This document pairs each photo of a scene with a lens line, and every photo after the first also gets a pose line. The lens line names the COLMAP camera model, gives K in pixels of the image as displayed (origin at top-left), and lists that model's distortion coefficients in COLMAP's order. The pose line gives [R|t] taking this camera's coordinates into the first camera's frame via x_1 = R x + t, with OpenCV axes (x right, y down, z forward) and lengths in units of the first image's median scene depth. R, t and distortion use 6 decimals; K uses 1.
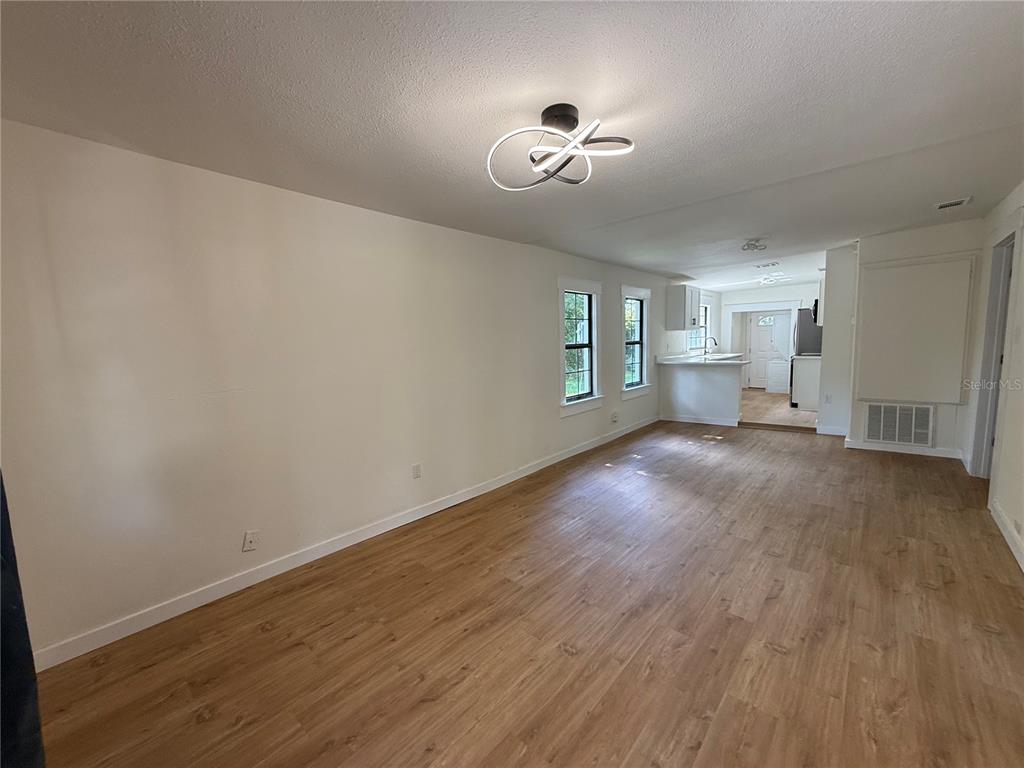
lens RADIAL K [[408.1, 0, 511.2], [0, 408.1, 383.6], [0, 0, 1]] dist [0.000152, 0.000243]
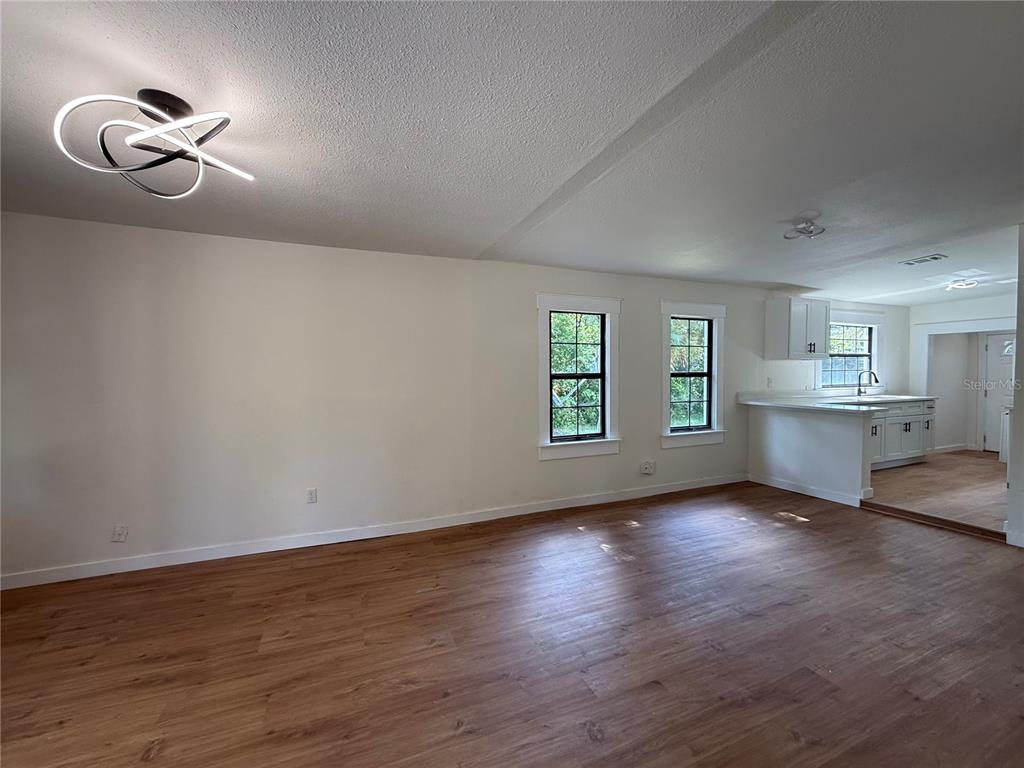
lens RADIAL K [[408.1, 0, 511.2], [0, 408.1, 383.6], [0, 0, 1]] dist [0.000152, 0.000243]
pose [[0.899768, 0.037493, -0.434755, 0.622199], [-0.068129, 0.996154, -0.055094, -0.032811], [0.431017, 0.079191, 0.898862, 0.308621]]
